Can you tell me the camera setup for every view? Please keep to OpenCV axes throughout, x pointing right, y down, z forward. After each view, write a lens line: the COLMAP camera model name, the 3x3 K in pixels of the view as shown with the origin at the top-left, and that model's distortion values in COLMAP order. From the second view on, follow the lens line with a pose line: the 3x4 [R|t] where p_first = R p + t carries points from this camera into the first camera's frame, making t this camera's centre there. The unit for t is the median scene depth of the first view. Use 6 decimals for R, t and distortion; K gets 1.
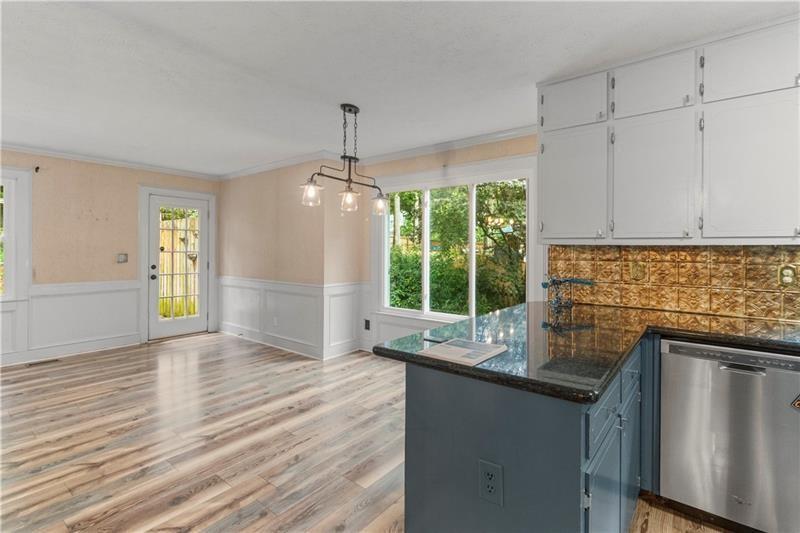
lens RADIAL K [[382.2, 0, 400.1], [0, 382.2, 248.2], [0, 0, 1]] dist [0.001563, 0.000385]
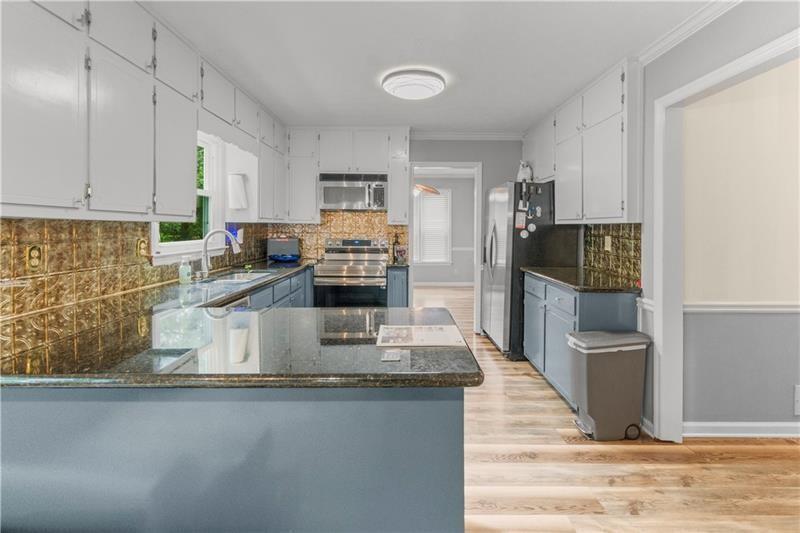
lens RADIAL K [[379.5, 0, 400.4], [0, 379.5, 230.8], [0, 0, 1]] dist [0.000655, 0.000155]
pose [[-0.627224, -0.010222, 0.778772, -0.306158], [-0.002910, 0.999938, 0.010782, 0.003015], [-0.778834, 0.004497, -0.627214, 0.927685]]
